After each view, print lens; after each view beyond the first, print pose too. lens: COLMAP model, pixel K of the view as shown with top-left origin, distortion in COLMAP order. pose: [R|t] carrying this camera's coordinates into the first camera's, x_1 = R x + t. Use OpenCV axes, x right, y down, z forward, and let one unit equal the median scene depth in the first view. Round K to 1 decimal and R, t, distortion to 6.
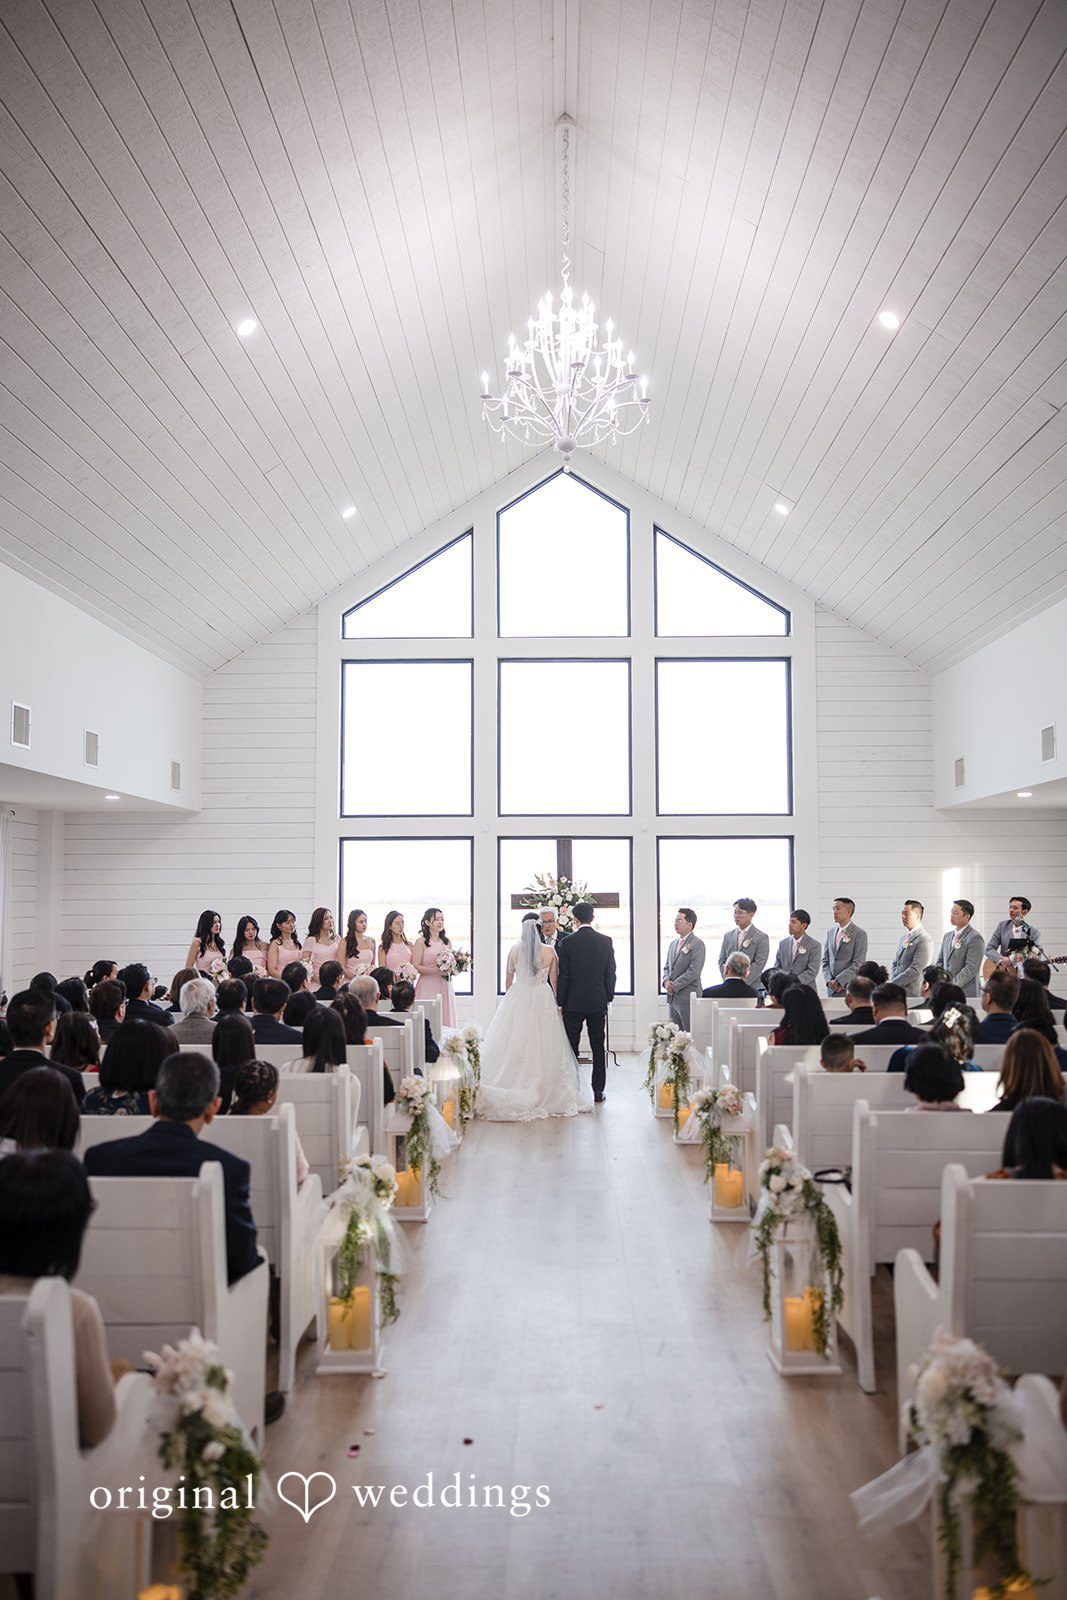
lens RADIAL K [[1320.0, 0, 533.5], [0, 1320.0, 800.0], [0, 0, 1]] dist [-0.001244, -0.000900]
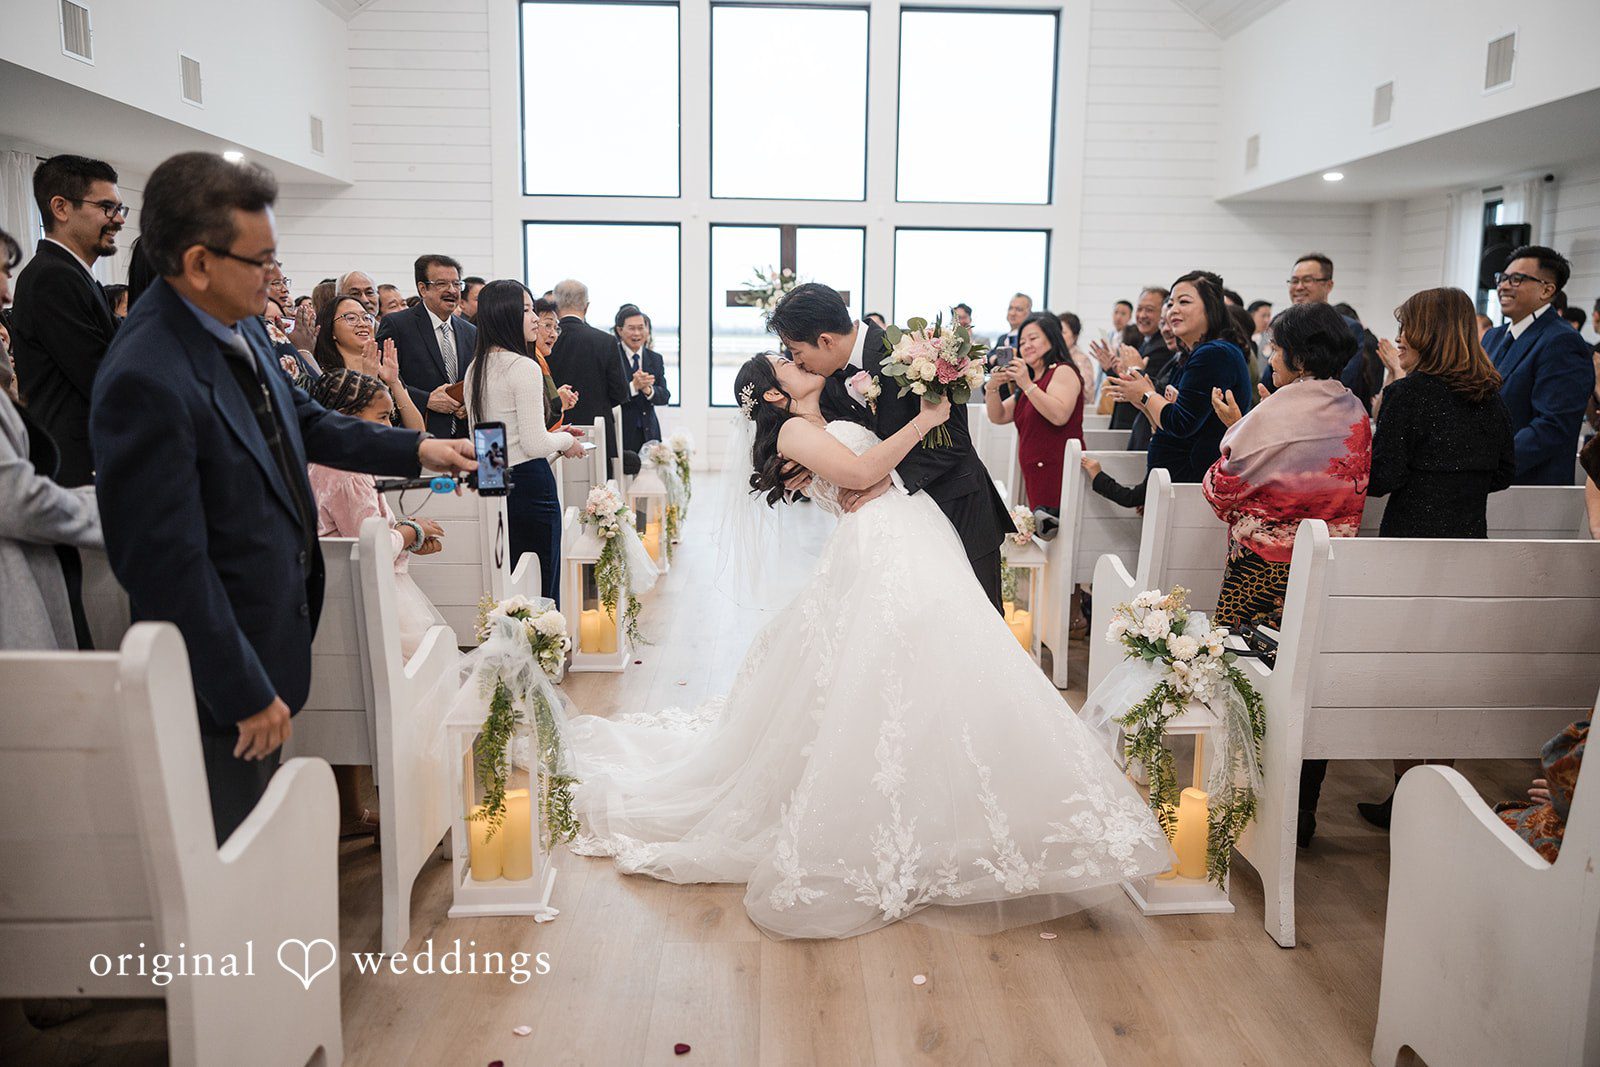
lens RADIAL K [[1238.9, 0, 802.7], [0, 1238.9, 512.1], [0, 0, 1]] dist [0.021100, -0.000964]
pose [[0.998421, 0.008301, 0.055549, -0.012335], [-0.019736, 0.977800, 0.208610, 0.051889], [-0.052584, -0.209377, 0.976420, 0.213467]]
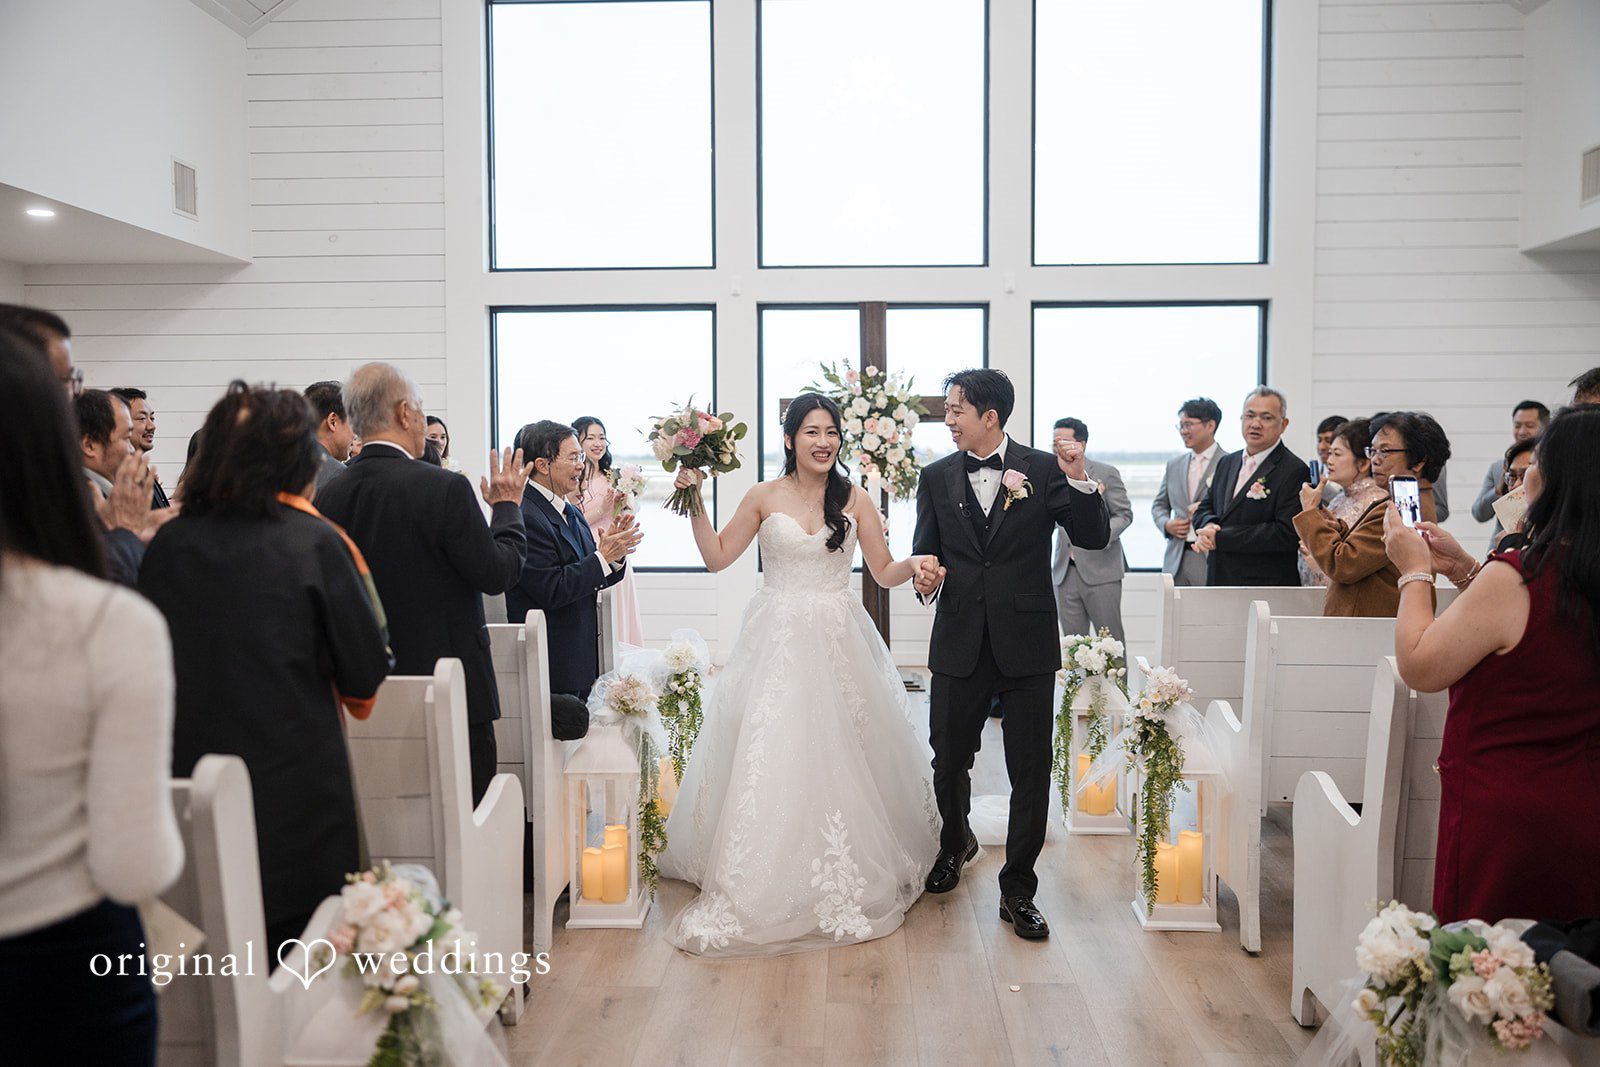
lens RADIAL K [[1320.0, 0, 797.7], [0, 1320.0, 515.3], [0, 0, 1]] dist [-0.001244, -0.000900]
pose [[0.999774, 0.000350, -0.021274, 0.003754], [0.002019, 0.993791, 0.111242, 0.069001], [0.021181, -0.111259, 0.993566, 0.506069]]
